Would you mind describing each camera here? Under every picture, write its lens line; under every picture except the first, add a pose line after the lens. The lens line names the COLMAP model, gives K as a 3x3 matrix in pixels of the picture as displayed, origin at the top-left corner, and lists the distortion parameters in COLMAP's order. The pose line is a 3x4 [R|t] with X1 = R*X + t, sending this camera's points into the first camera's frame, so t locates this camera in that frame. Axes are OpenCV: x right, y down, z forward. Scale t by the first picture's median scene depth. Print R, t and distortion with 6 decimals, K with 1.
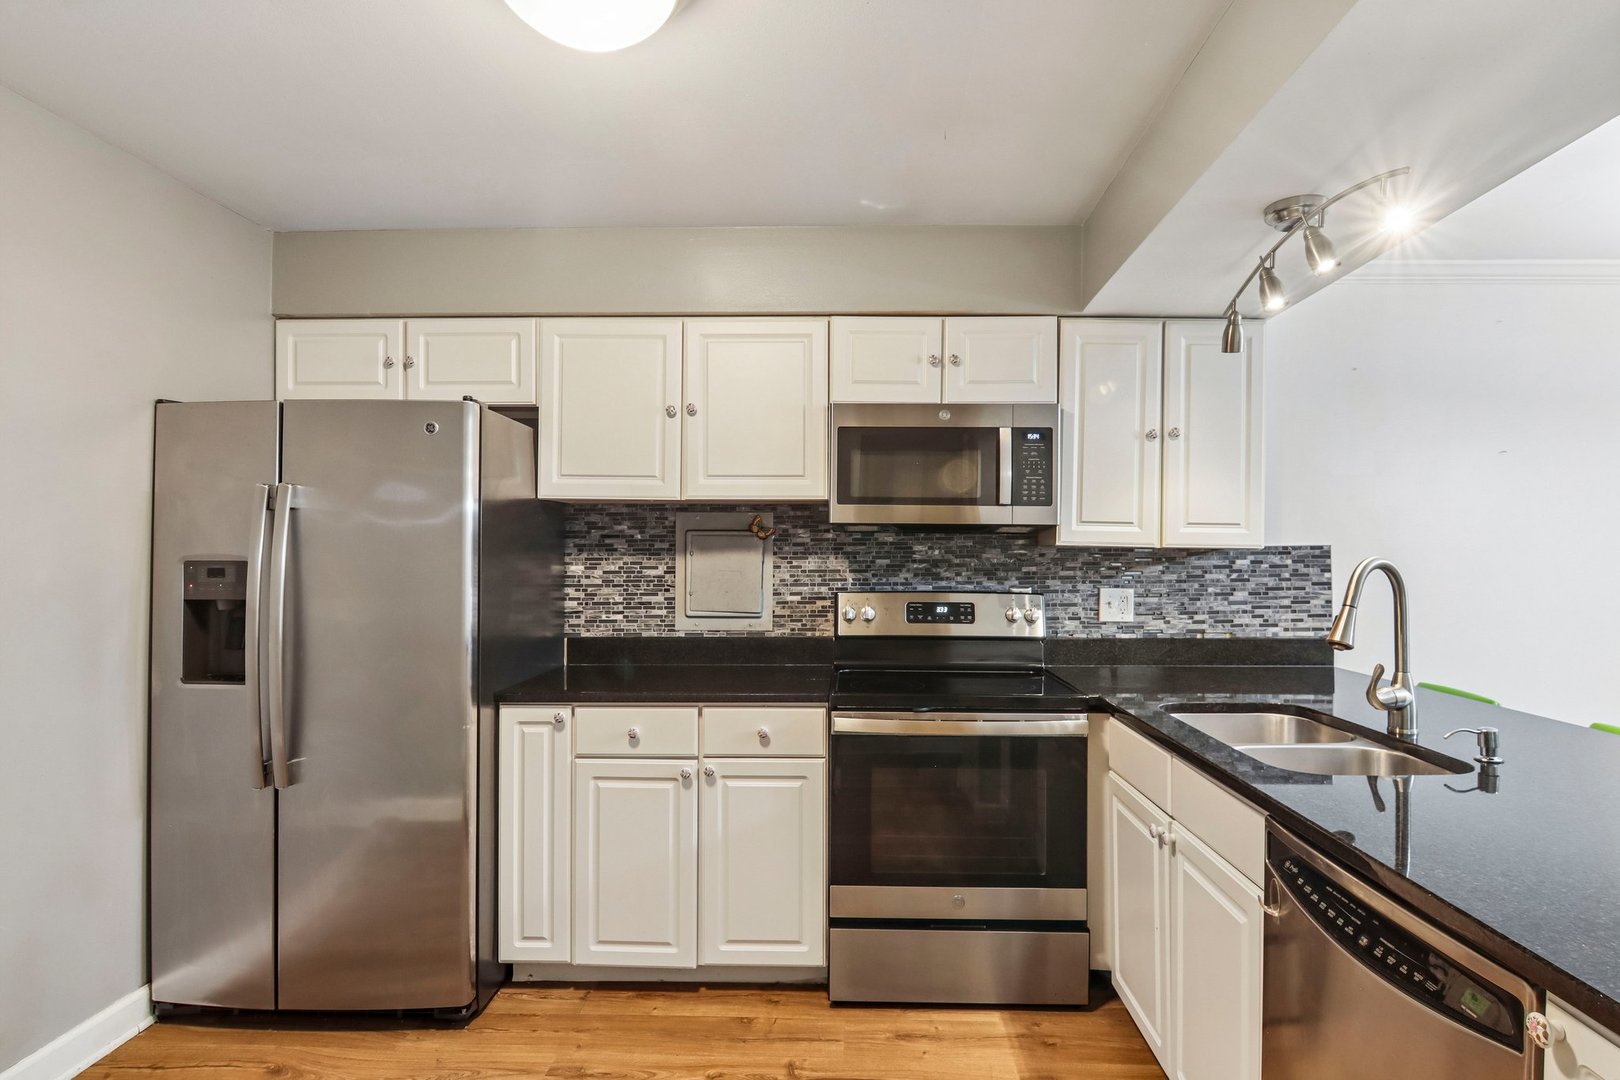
lens RADIAL K [[829.4, 0, 835.7], [0, 829.4, 544.4], [0, 0, 1]] dist [-0.009792, -0.007601]
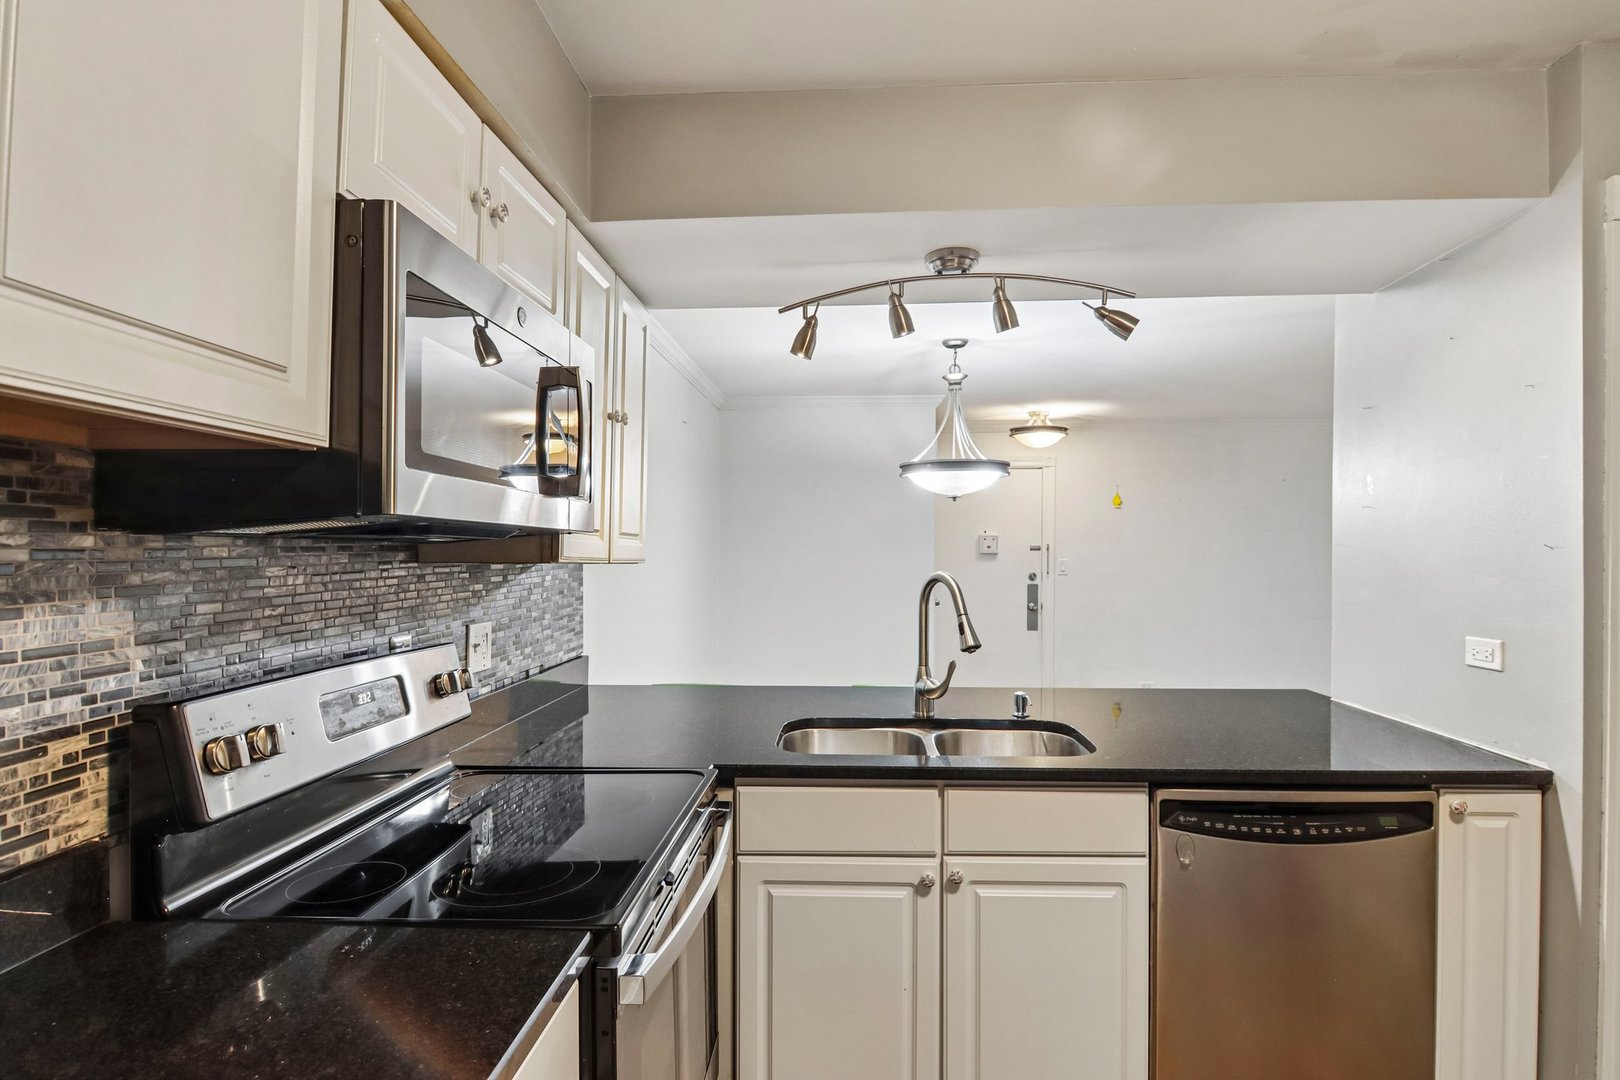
lens RADIAL K [[829.4, 0, 819.4], [0, 829.4, 546.2], [0, 0, 1]] dist [-0.009792, -0.007601]
pose [[0.019191, 0.002910, 0.999812, -0.322110], [-0.010003, 0.999946, -0.002718, -0.010645], [-0.999766, -0.009949, 0.019219, 0.669706]]
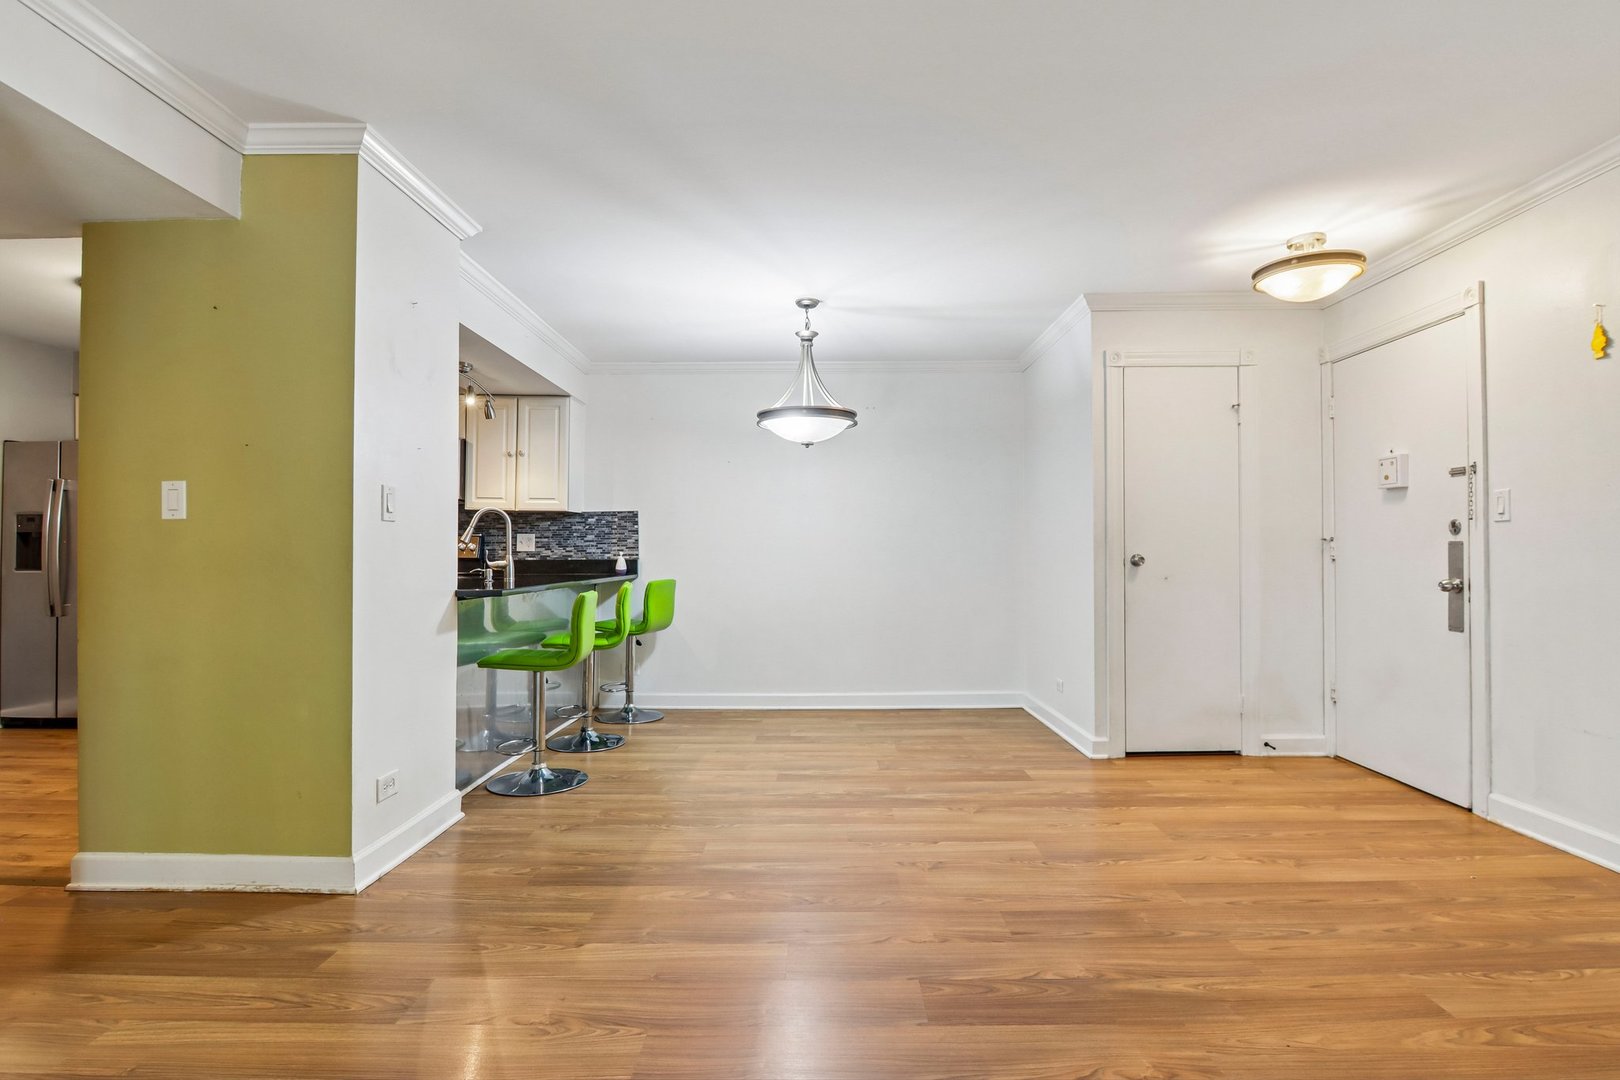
lens RADIAL K [[829.4, 0, 825.3], [0, 829.4, 538.7], [0, 0, 1]] dist [-0.009792, -0.007601]
pose [[0.999560, -0.002508, 0.029572, 0.976313], [0.002676, 0.999980, -0.005658, 0.077453], [-0.029557, 0.005735, 0.999547, -0.929895]]
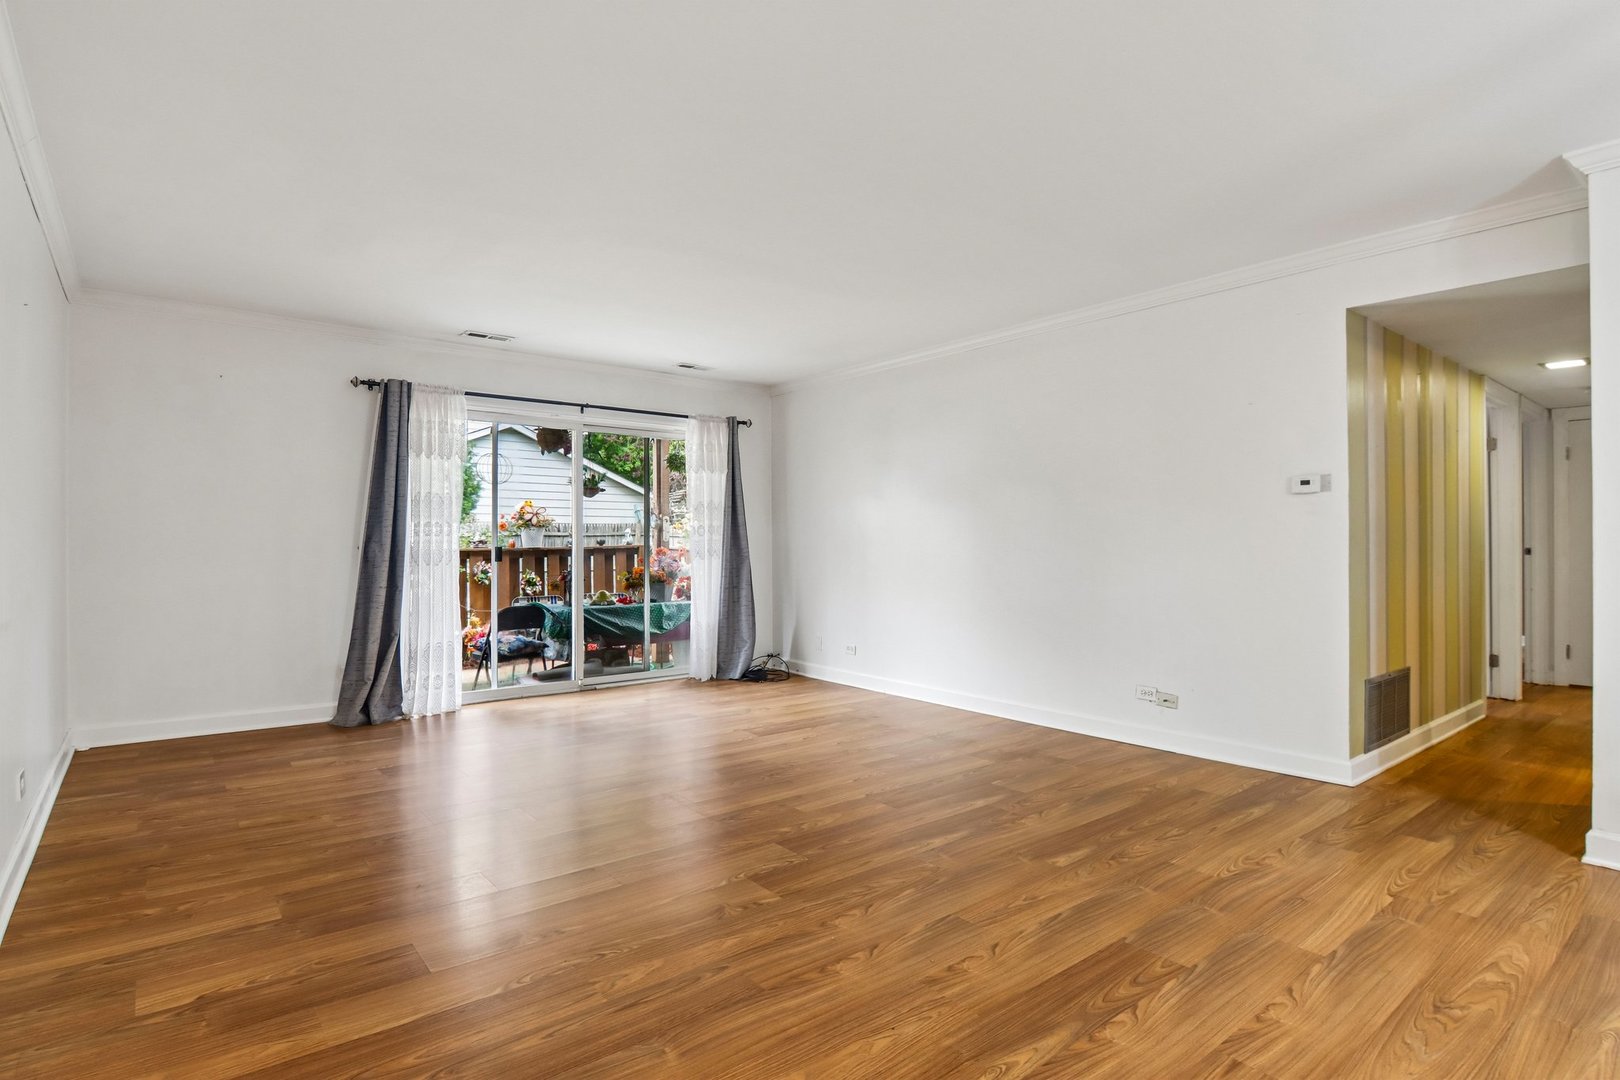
lens RADIAL K [[829.4, 0, 822.6], [0, 829.4, 537.3], [0, 0, 1]] dist [-0.009792, -0.007601]
pose [[-0.758097, -0.006558, -0.652109, 1.767496], [0.003281, 0.999898, -0.013870, 0.083745], [0.652134, -0.012655, -0.757998, 0.087700]]
